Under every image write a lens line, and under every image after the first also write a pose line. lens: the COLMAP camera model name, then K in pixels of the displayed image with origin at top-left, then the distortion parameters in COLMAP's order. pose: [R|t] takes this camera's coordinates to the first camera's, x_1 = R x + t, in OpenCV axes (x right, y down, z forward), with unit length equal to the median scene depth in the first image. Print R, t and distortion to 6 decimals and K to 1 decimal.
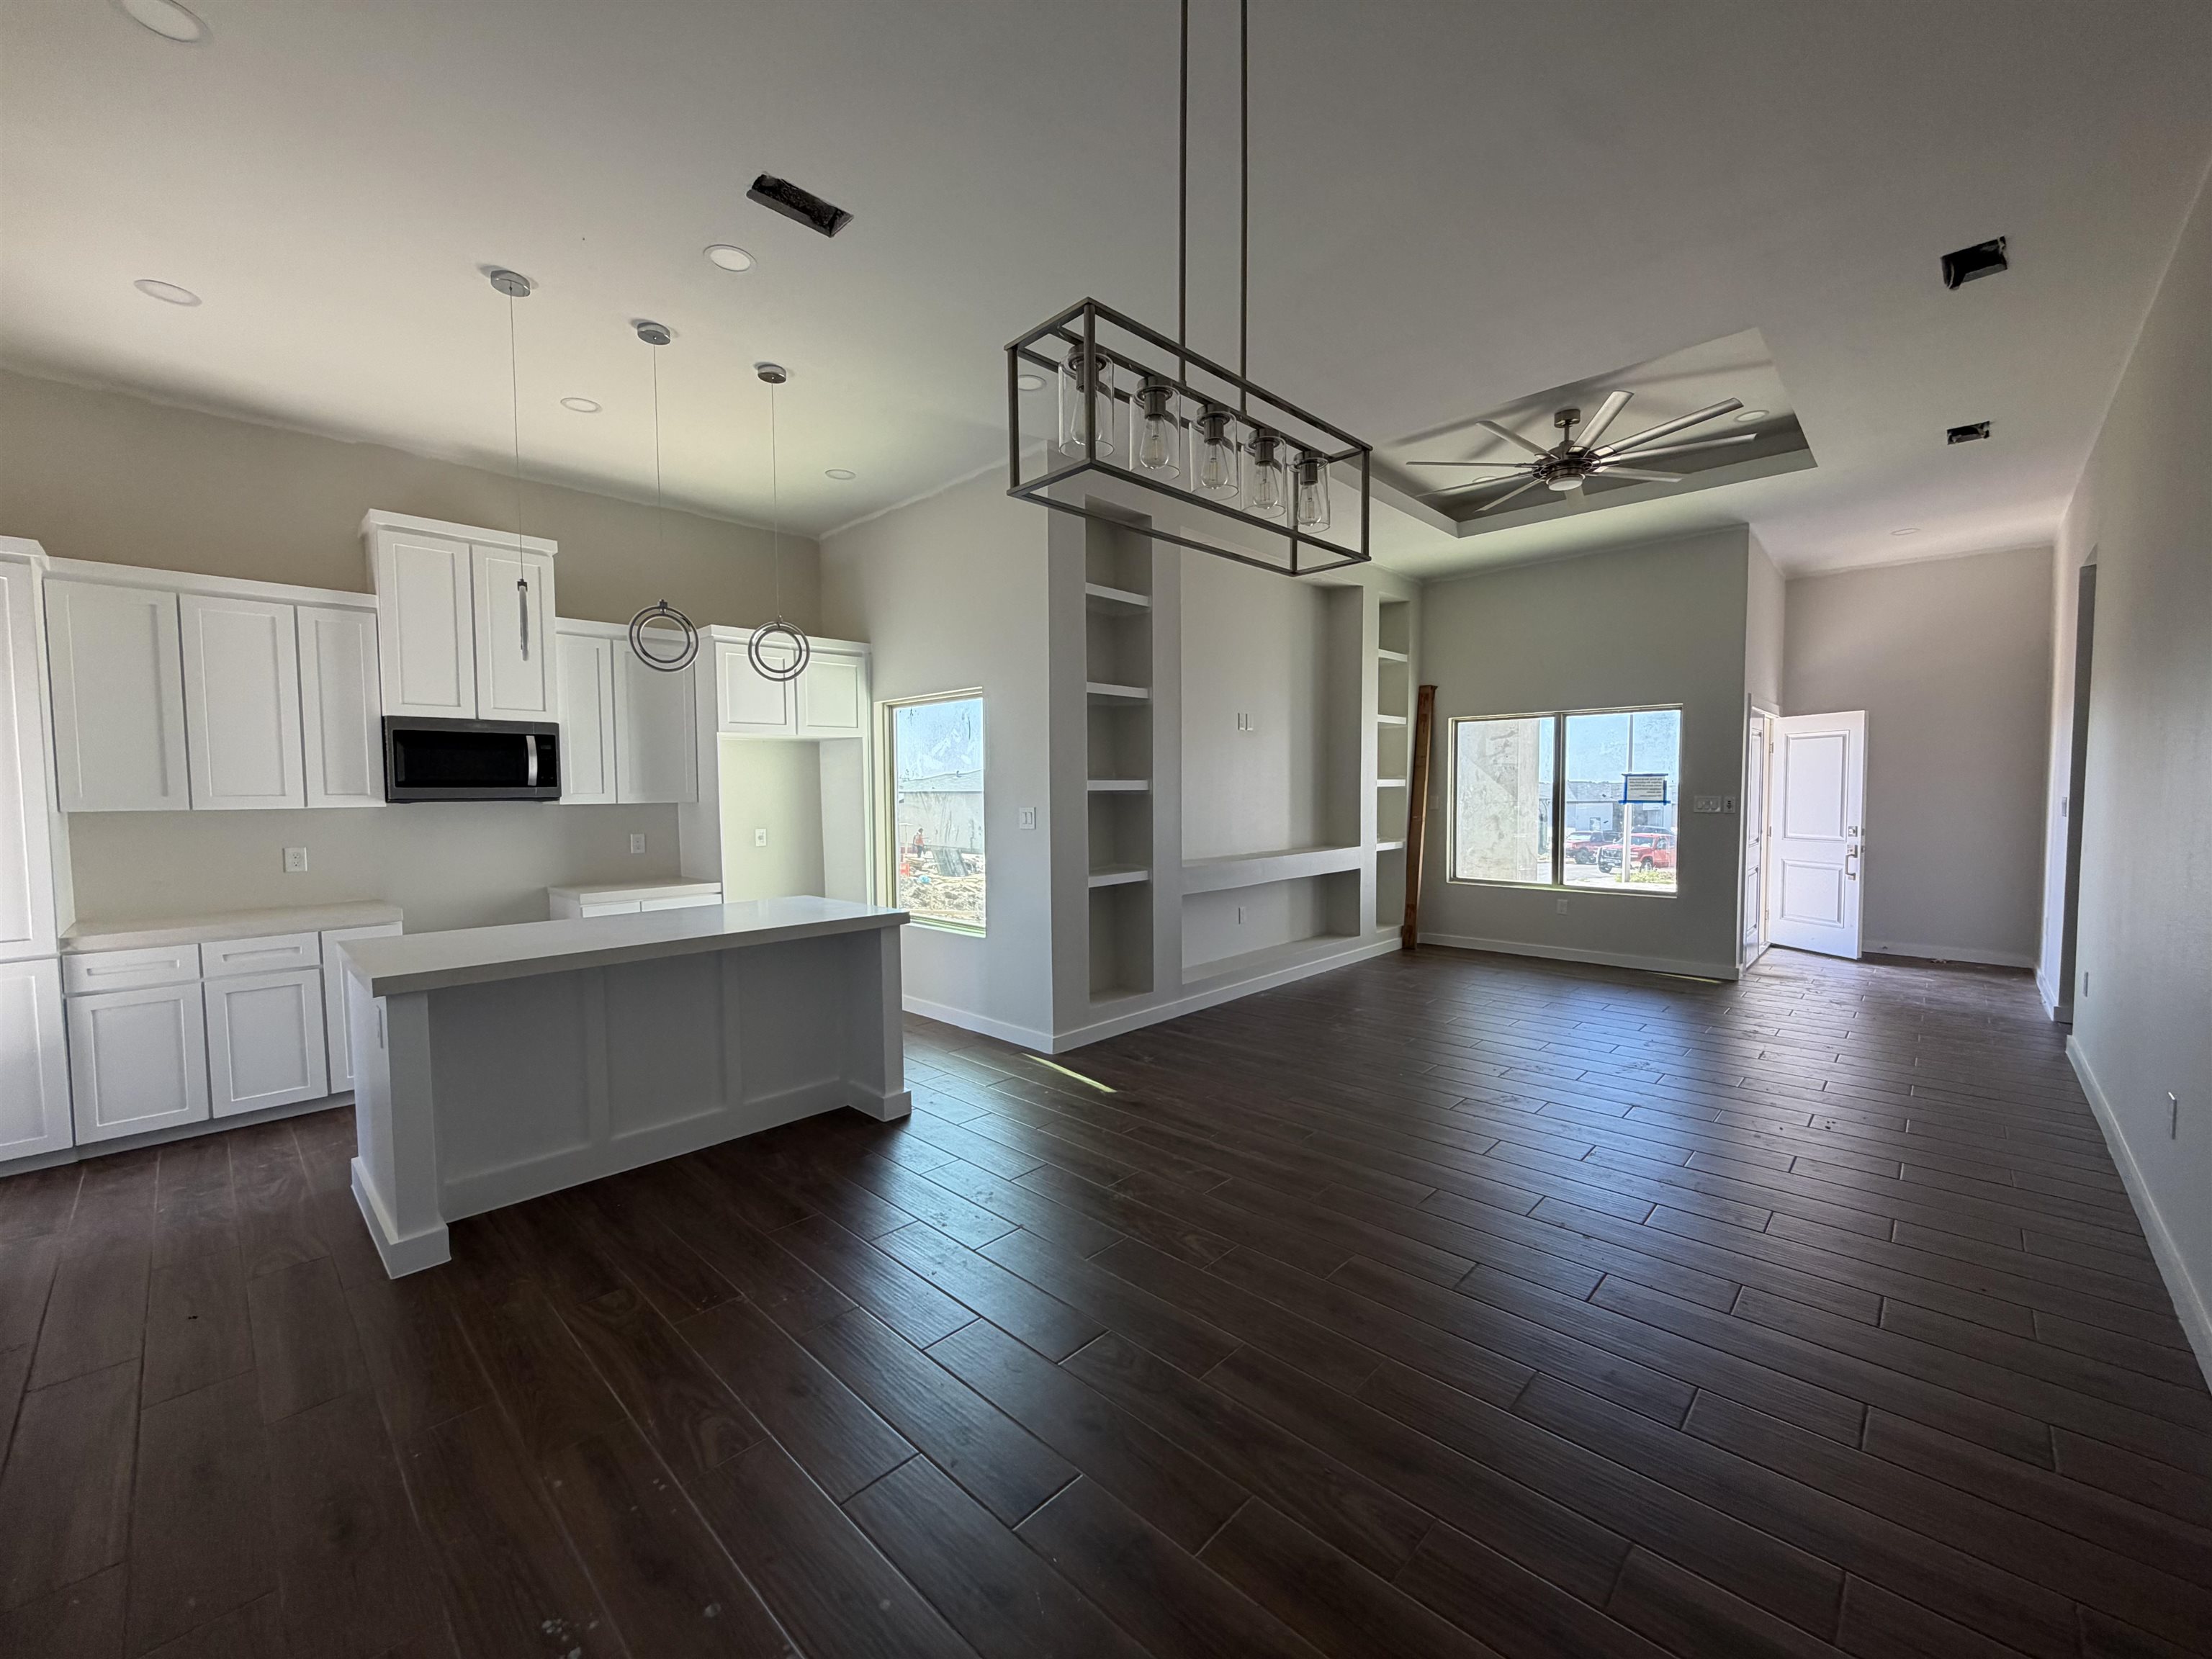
lens RADIAL K [[883.4, 0, 1107.0], [0, 883.4, 829.1], [0, 0, 1]] dist [0.002634, -0.000173]
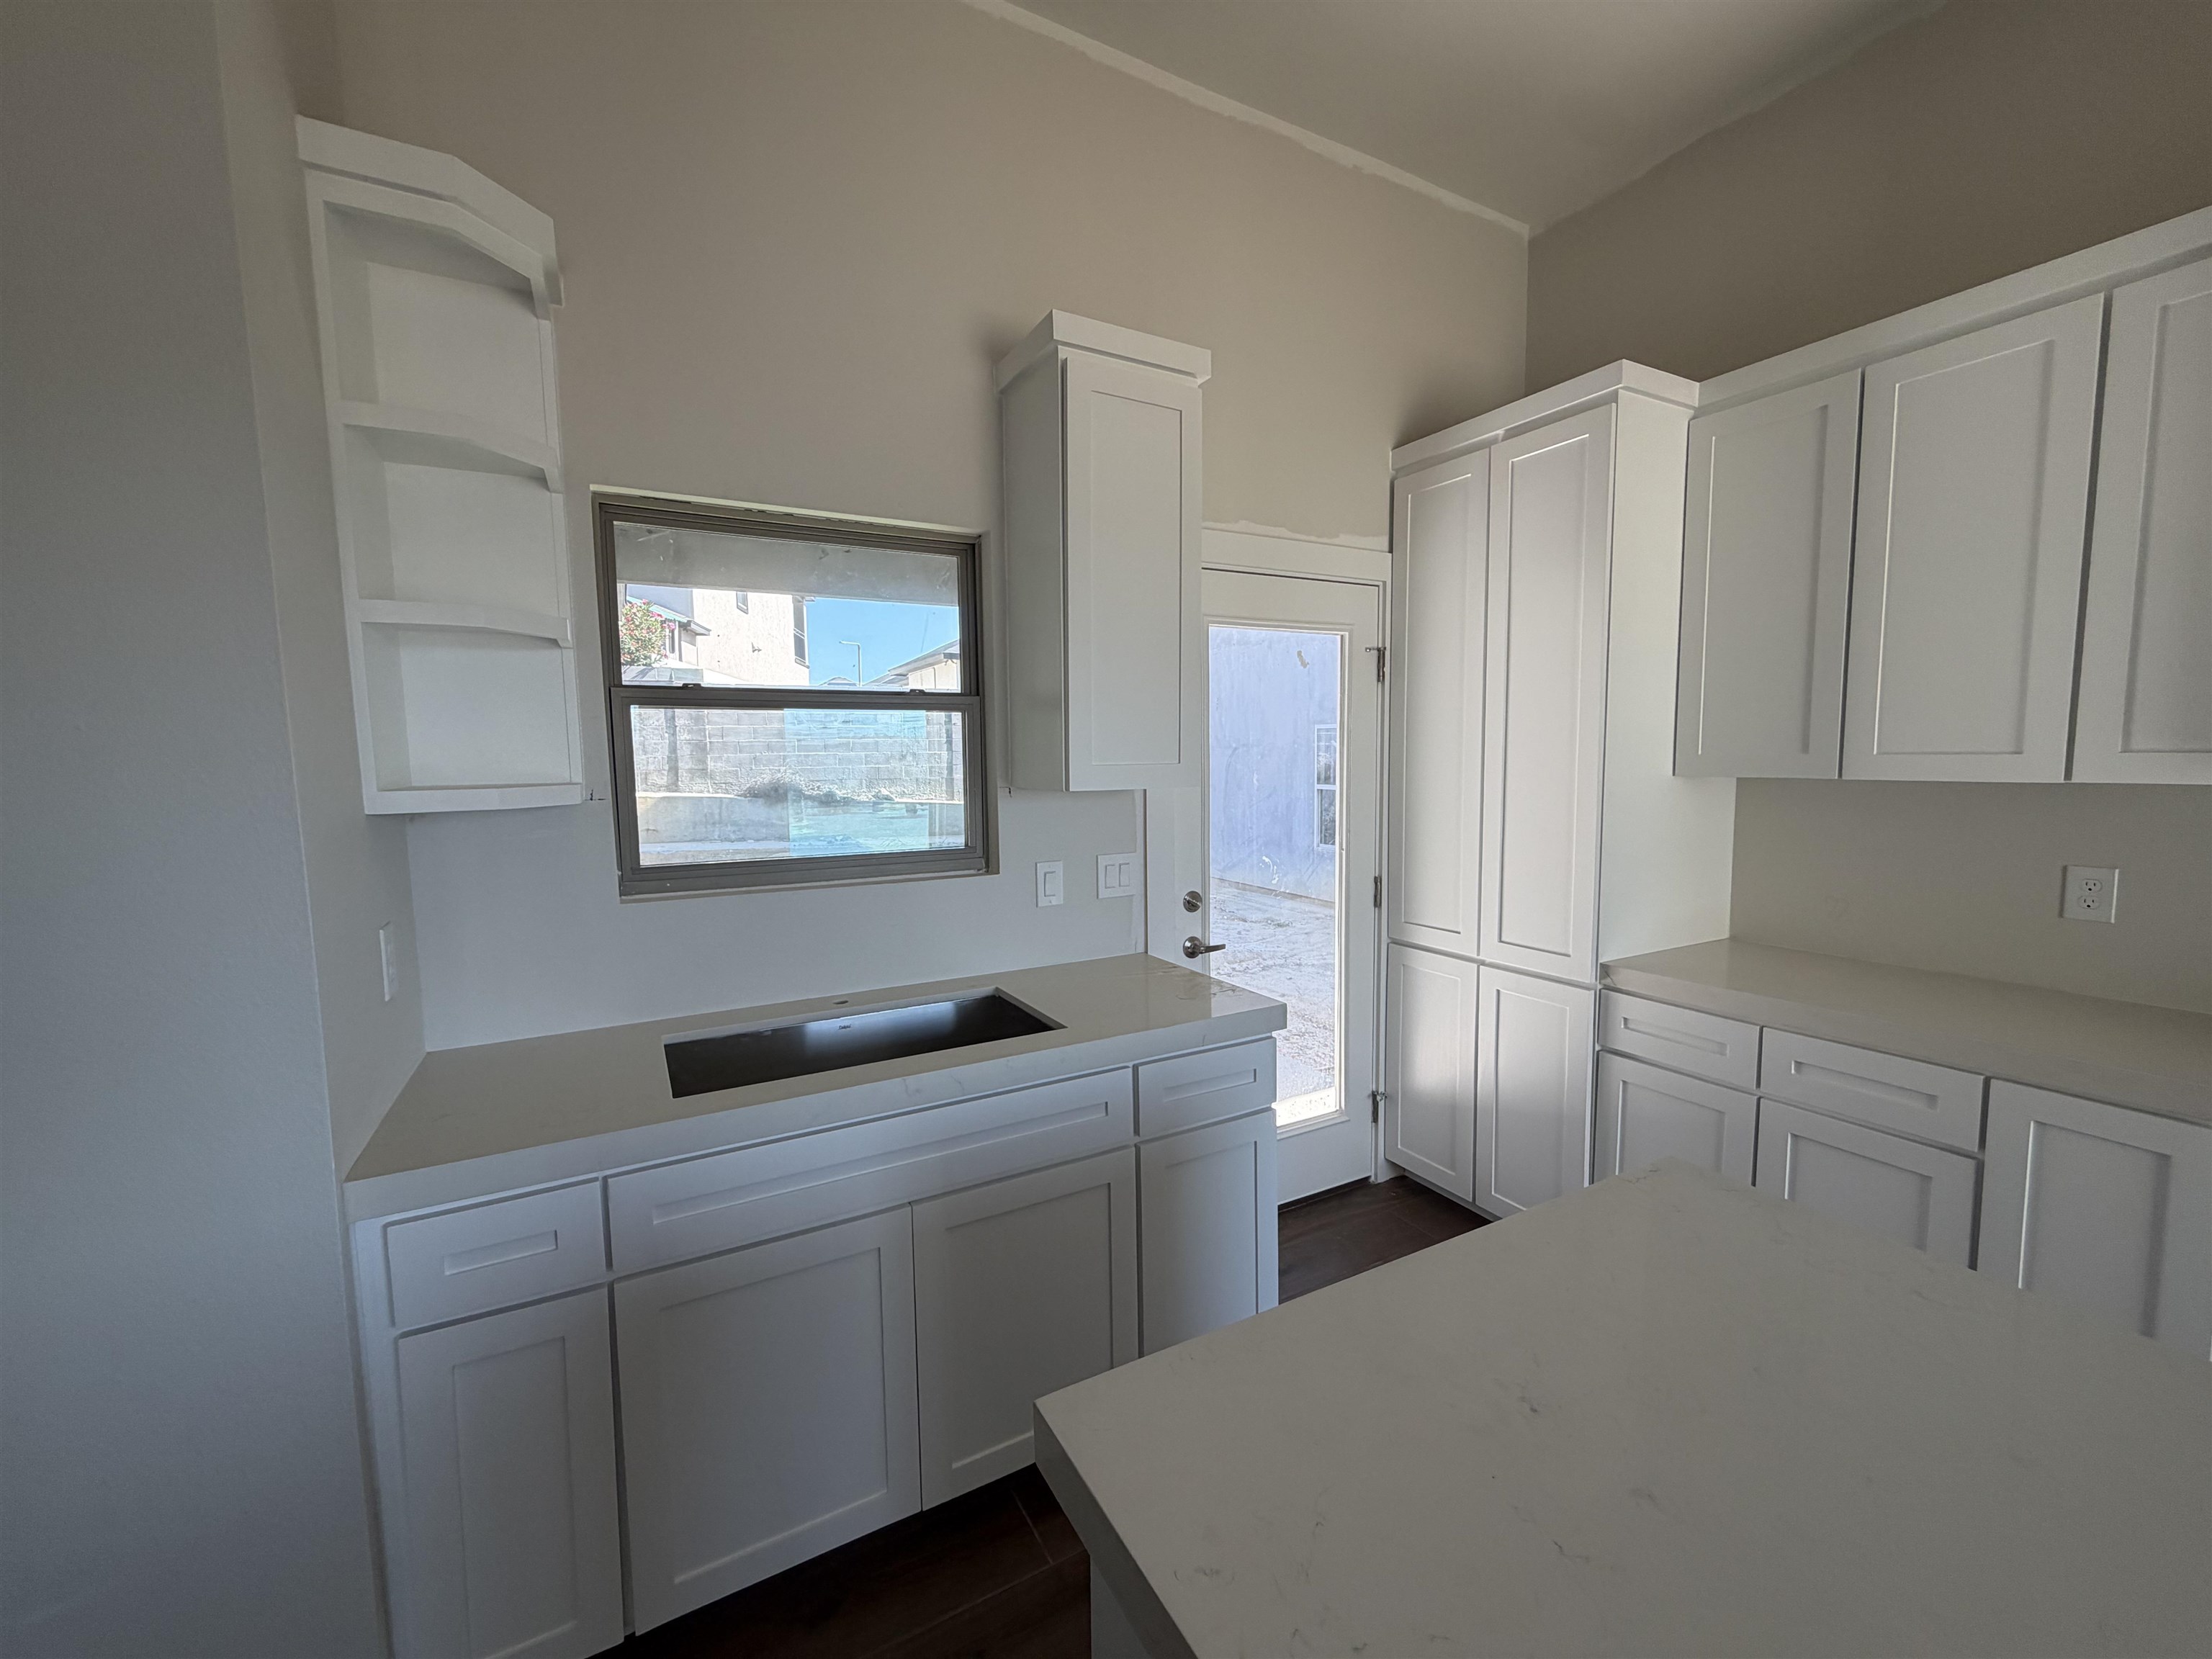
lens RADIAL K [[883.4, 0, 1102.7], [0, 883.4, 835.1], [0, 0, 1]] dist [0.002634, -0.000173]
pose [[-0.295917, 0.101045, -0.949854, -0.330256], [-0.027929, 0.993049, 0.114341, -0.031988], [0.954805, 0.060364, -0.291038, 0.629827]]
